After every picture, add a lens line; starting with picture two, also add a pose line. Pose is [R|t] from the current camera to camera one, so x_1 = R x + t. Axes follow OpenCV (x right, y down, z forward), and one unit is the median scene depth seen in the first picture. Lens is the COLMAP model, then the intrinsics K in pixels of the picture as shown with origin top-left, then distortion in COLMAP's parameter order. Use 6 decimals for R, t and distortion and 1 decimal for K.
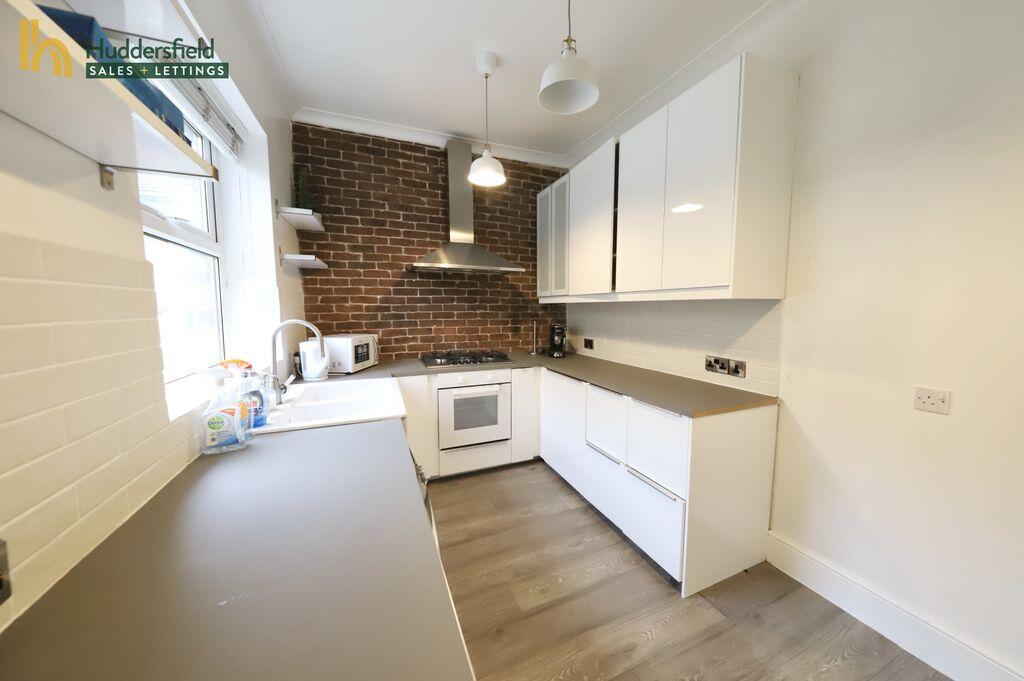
lens RADIAL K [[336.0, 0, 517.0], [0, 336.0, 341.0], [0, 0, 1]] dist [0.000686, -0.000128]
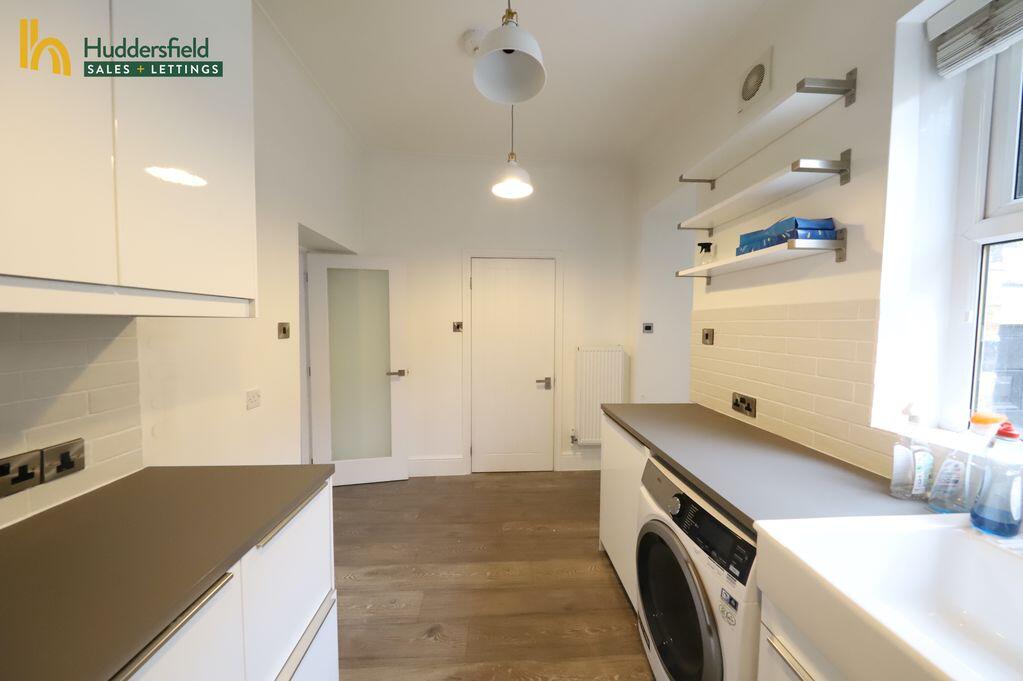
lens RADIAL K [[335.7, 0, 516.5], [0, 335.7, 341.0], [0, 0, 1]] dist [0.000686, -0.000128]
pose [[-0.949553, -0.023153, 0.312750, -0.055144], [0.024274, 0.988853, 0.146904, -0.088451], [-0.312665, 0.147084, -0.938406, 0.791031]]
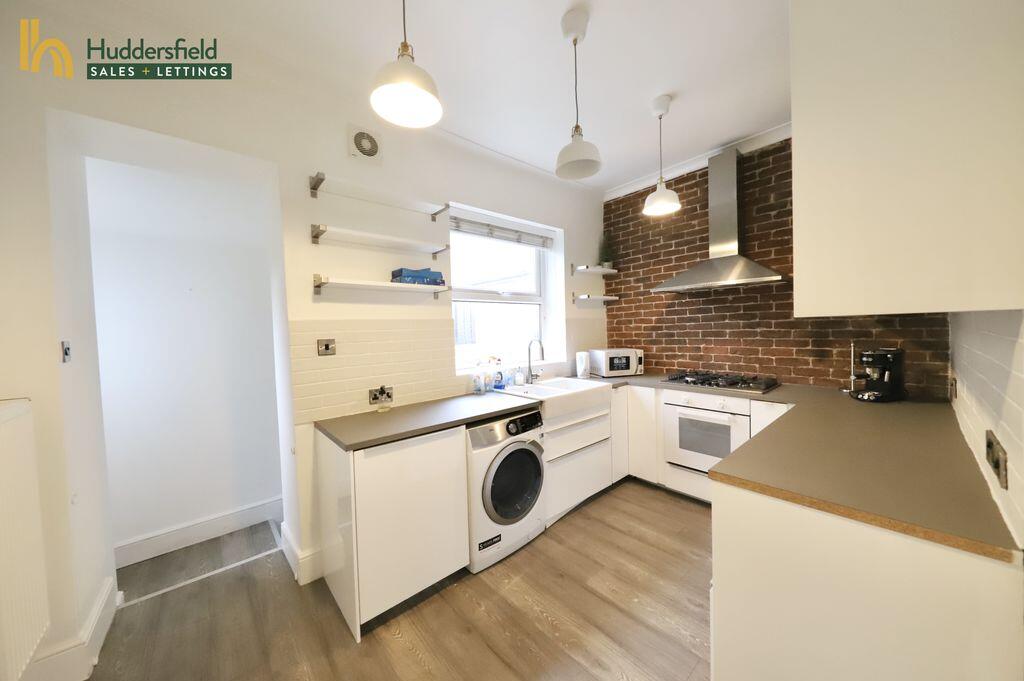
lens RADIAL K [[336.0, 0, 517.0], [0, 336.0, 341.0], [0, 0, 1]] dist [0.000686, -0.000128]
pose [[0.335554, 0.026000, -0.941662, 0.550615], [-0.063182, 0.997989, 0.005040, -0.028382], [0.939900, 0.057804, 0.336522, 0.163826]]
